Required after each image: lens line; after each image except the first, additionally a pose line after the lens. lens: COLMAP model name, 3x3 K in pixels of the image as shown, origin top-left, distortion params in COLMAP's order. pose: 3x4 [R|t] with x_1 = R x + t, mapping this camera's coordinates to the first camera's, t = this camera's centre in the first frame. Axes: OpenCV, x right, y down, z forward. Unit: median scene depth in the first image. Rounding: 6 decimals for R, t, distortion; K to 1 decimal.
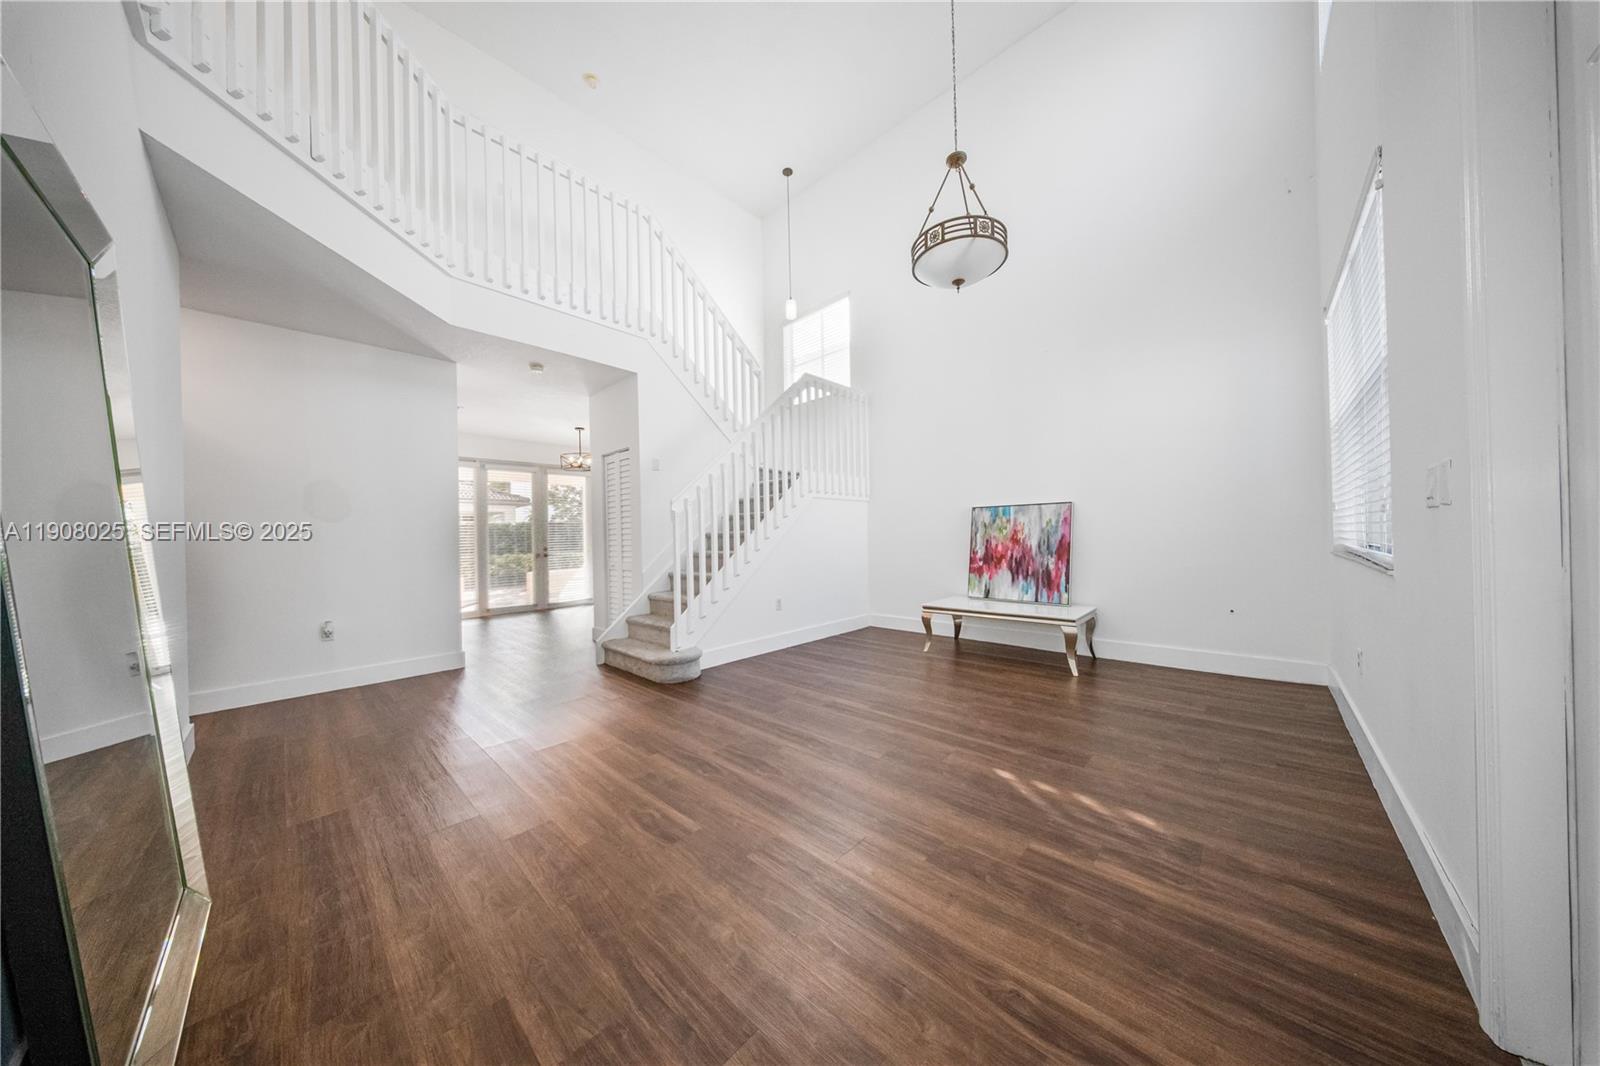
lens RADIAL K [[479.2, 0, 792.1], [0, 479.2, 536.6], [0, 0, 1]] dist [0.000299, -0.000083]
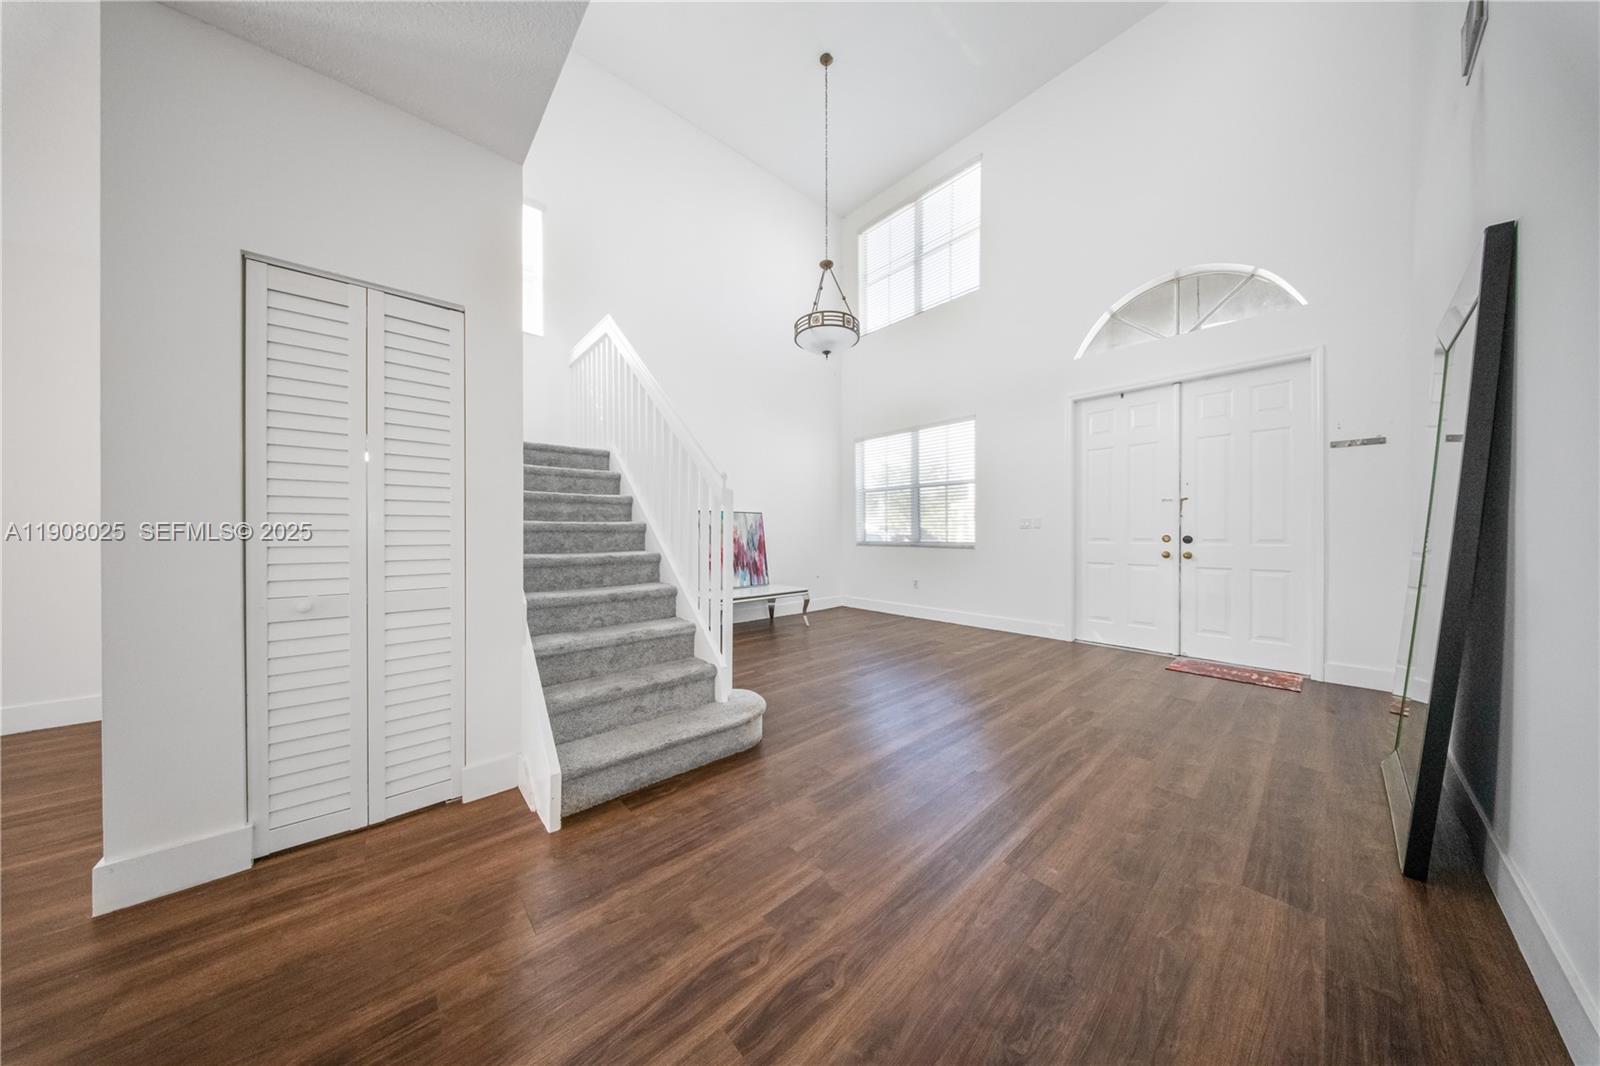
lens RADIAL K [[479.2, 0, 797.8], [0, 479.2, 536.5], [0, 0, 1]] dist [0.000299, -0.000083]
pose [[0.080042, 0.014869, 0.996681, -0.825217], [-0.002564, 0.999889, -0.014711, 0.019329], [-0.996788, -0.001378, 0.080072, 0.775171]]
